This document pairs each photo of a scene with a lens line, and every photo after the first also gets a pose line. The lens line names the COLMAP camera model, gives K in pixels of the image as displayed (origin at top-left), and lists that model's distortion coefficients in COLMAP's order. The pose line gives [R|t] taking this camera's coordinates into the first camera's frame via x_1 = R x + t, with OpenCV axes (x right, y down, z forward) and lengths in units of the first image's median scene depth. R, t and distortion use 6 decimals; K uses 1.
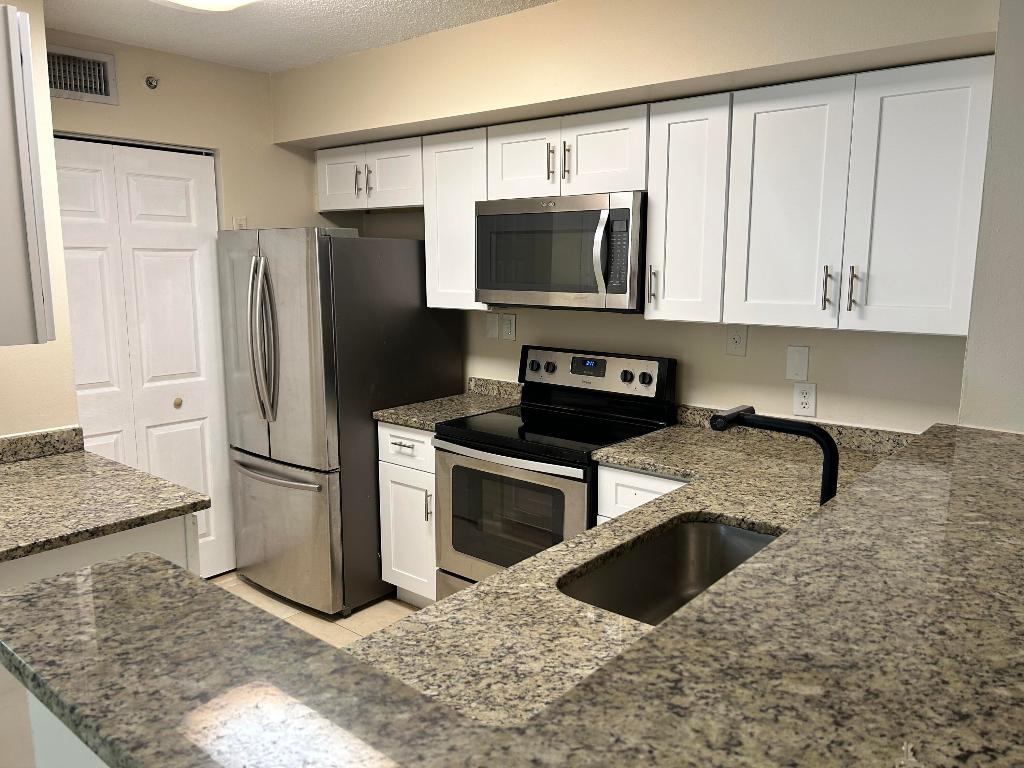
lens RADIAL K [[781.8, 0, 512.0], [0, 781.8, 384.0], [0, 0, 1]] dist [0.096320, -0.136404]
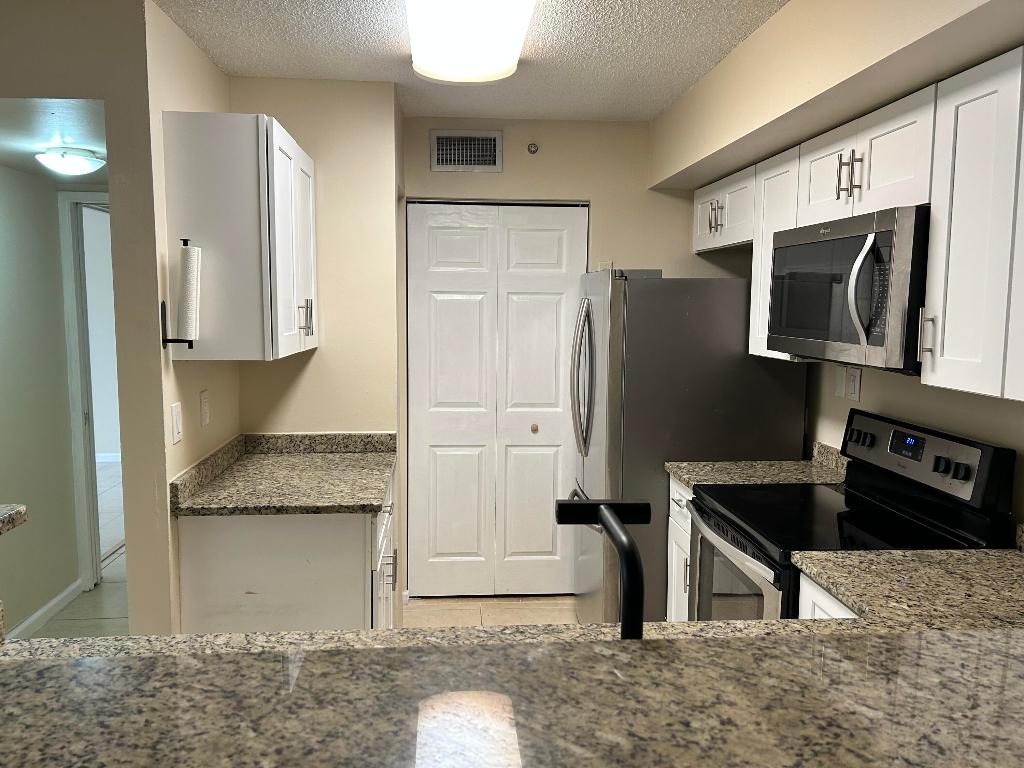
lens RADIAL K [[783.3, 0, 512.0], [0, 783.3, 384.0], [0, 0, 1]] dist [0.055310, -0.060414]
pose [[0.689993, 0.079262, -0.719463, 0.395824], [-0.119418, 0.992831, -0.005148, -0.033117], [0.713897, 0.089469, 0.694512, 0.229048]]
